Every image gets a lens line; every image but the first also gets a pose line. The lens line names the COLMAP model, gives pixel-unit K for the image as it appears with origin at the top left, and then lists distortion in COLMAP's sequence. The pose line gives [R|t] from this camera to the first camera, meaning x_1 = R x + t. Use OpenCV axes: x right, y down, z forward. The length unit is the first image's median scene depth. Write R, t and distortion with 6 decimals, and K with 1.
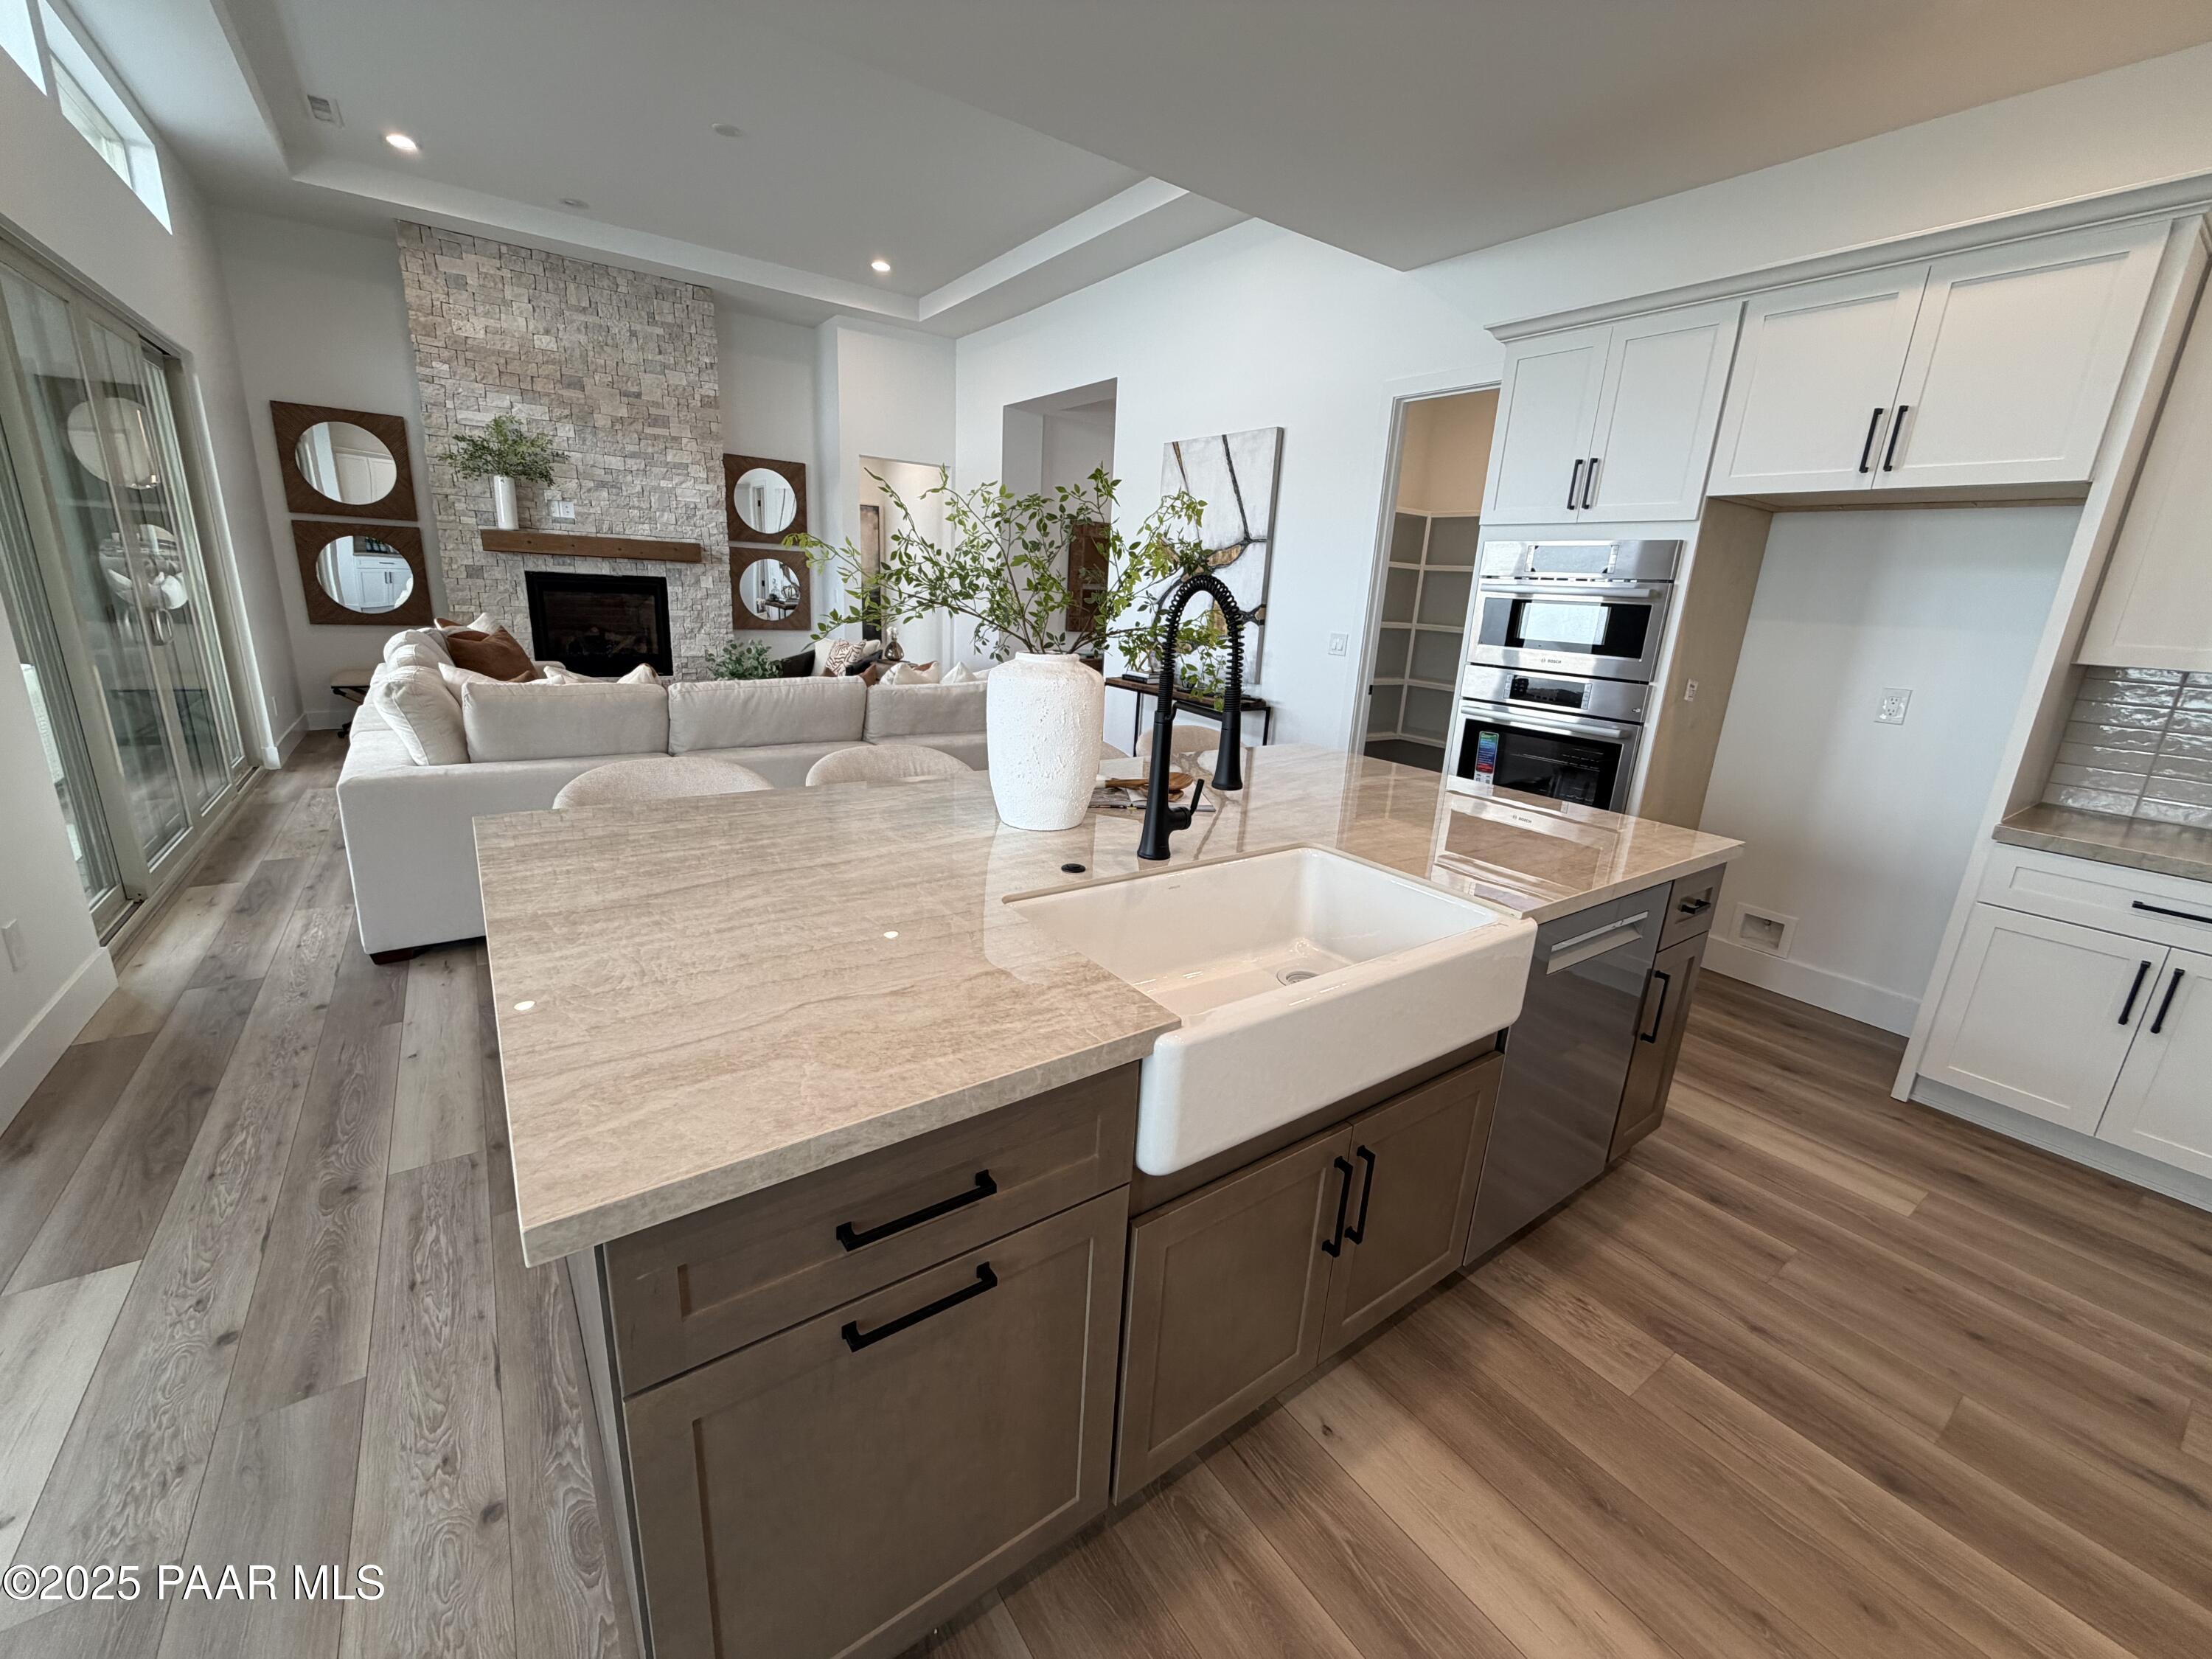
lens RADIAL K [[881.6, 0, 1107.8], [0, 881.6, 828.7], [0, 0, 1]] dist [-0.002015, -0.000273]
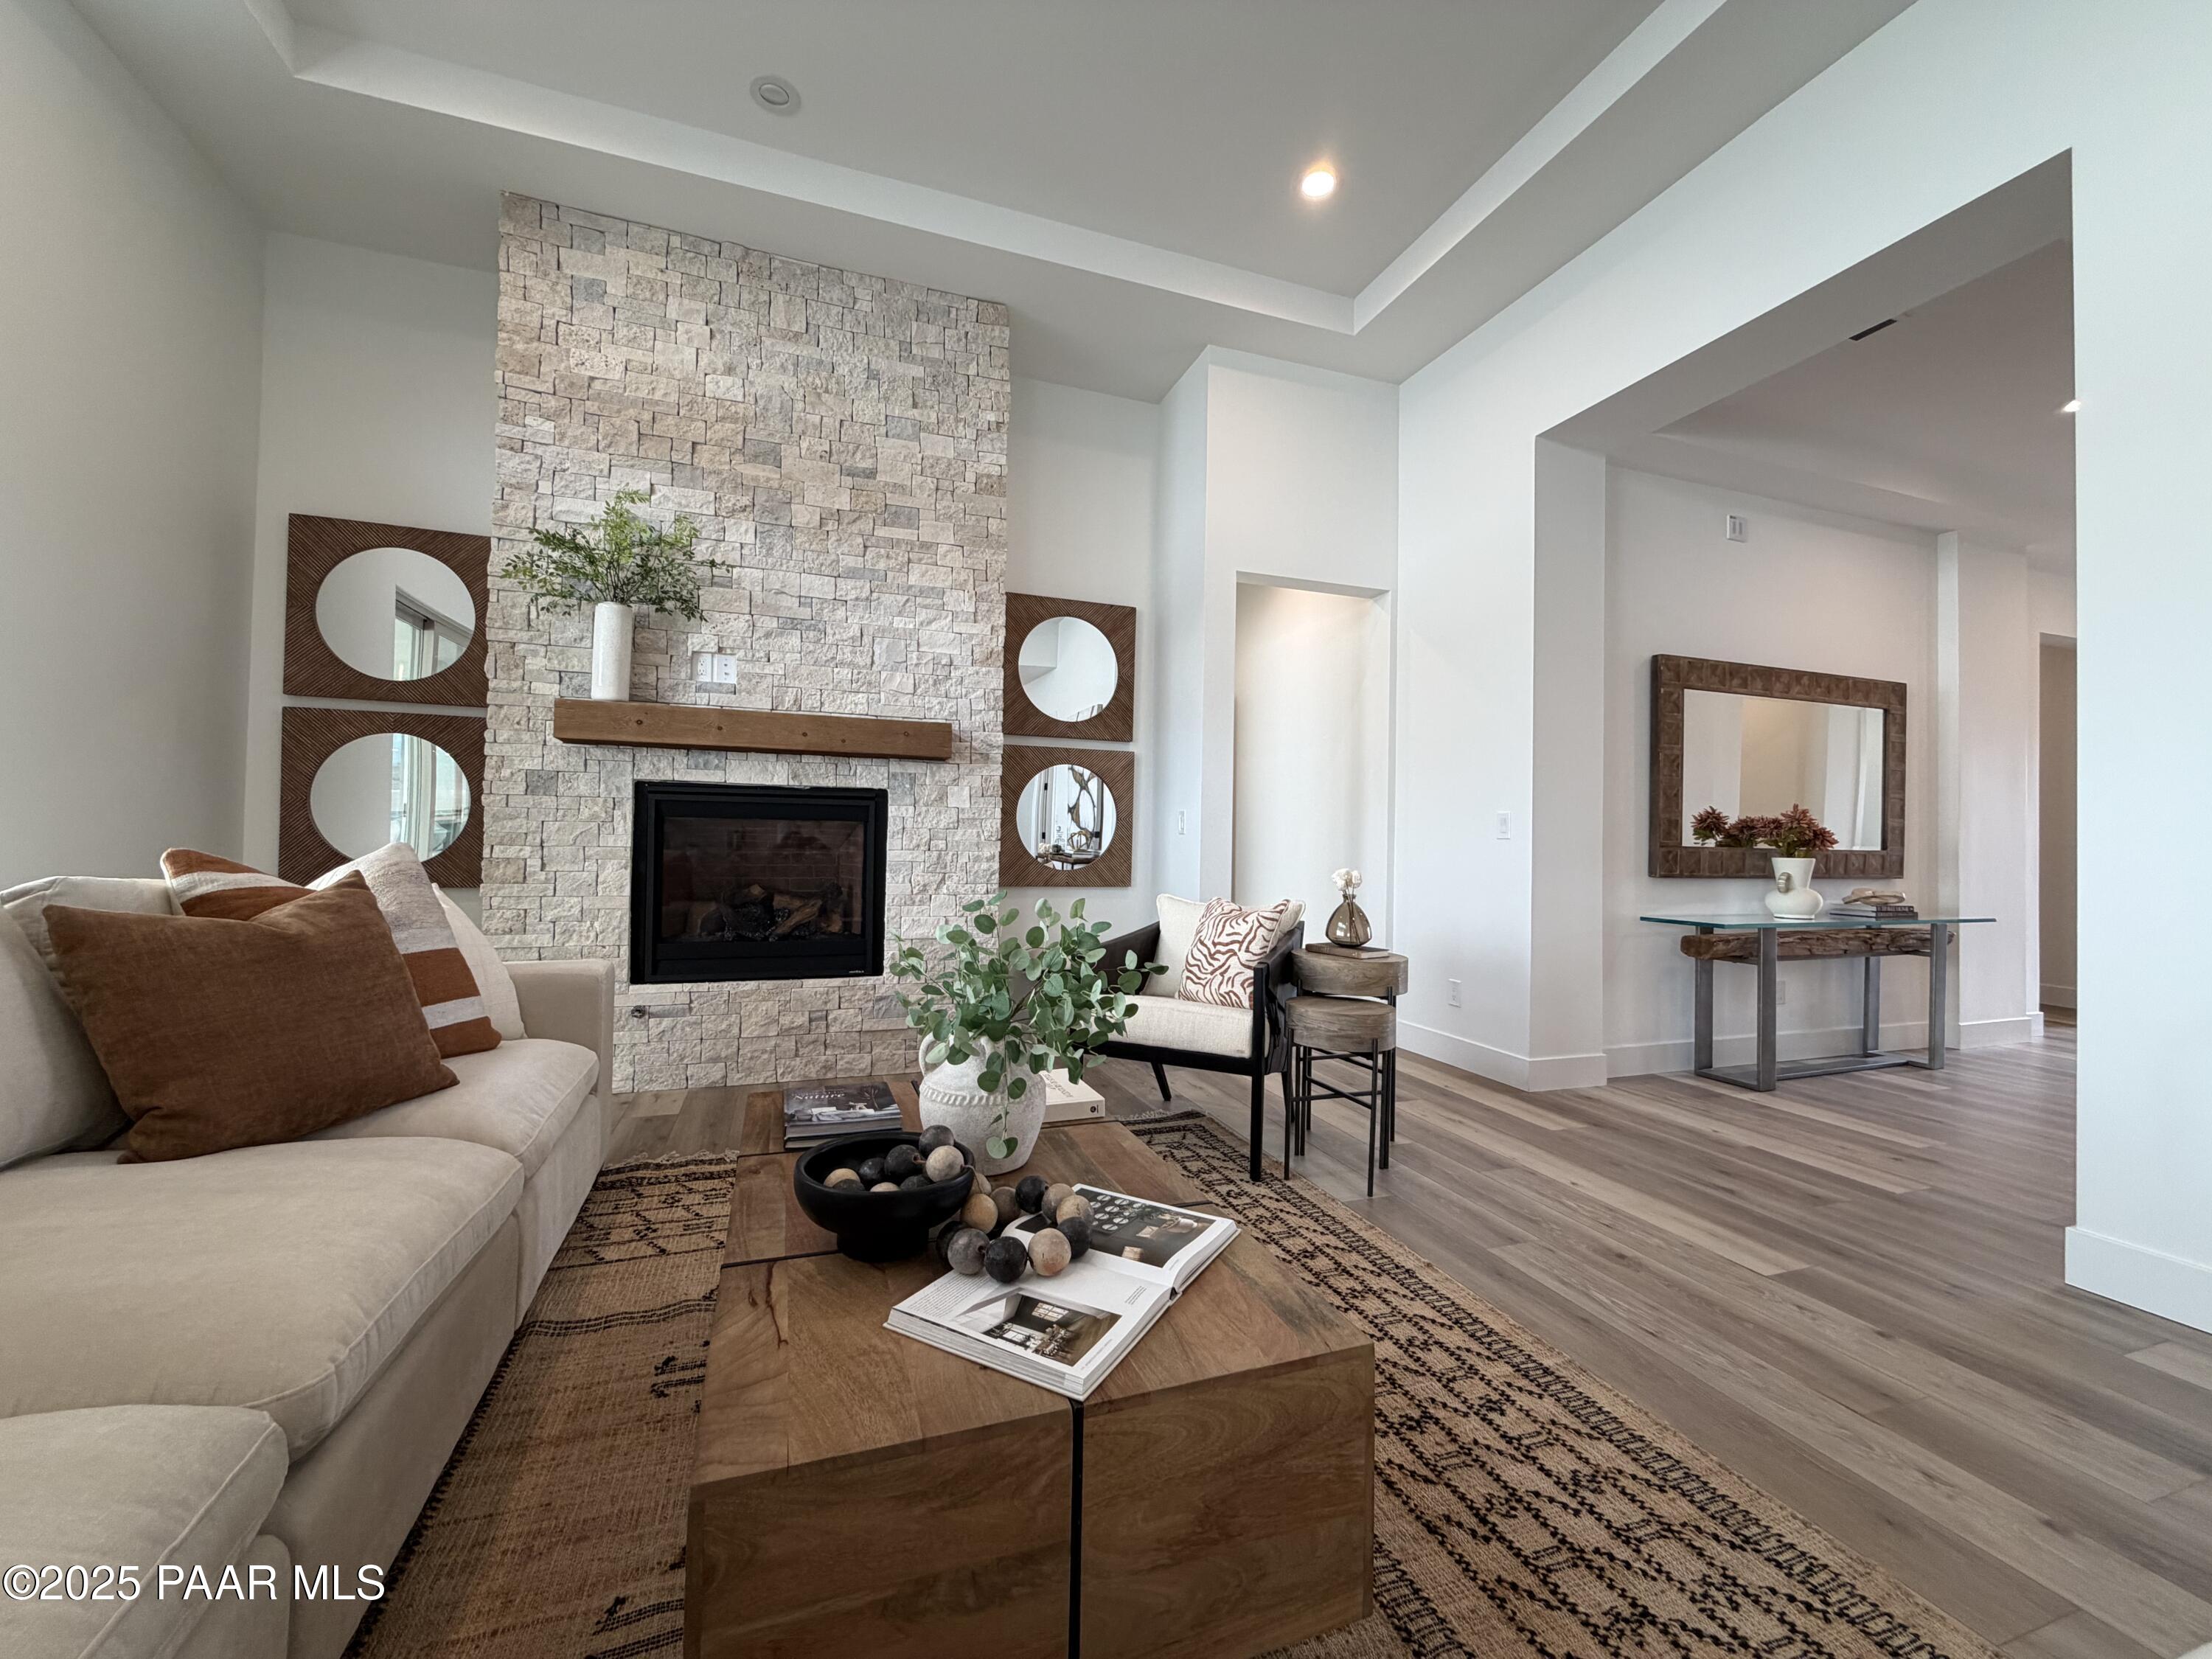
lens RADIAL K [[881.6, 0, 1108.7], [0, 881.6, 829.2], [0, 0, 1]] dist [-0.002015, -0.000273]
pose [[0.961394, -0.039543, -0.272321, -0.249773], [-0.041559, 0.957405, -0.285741, -0.126787], [0.272021, 0.286026, 0.918800, 0.601639]]
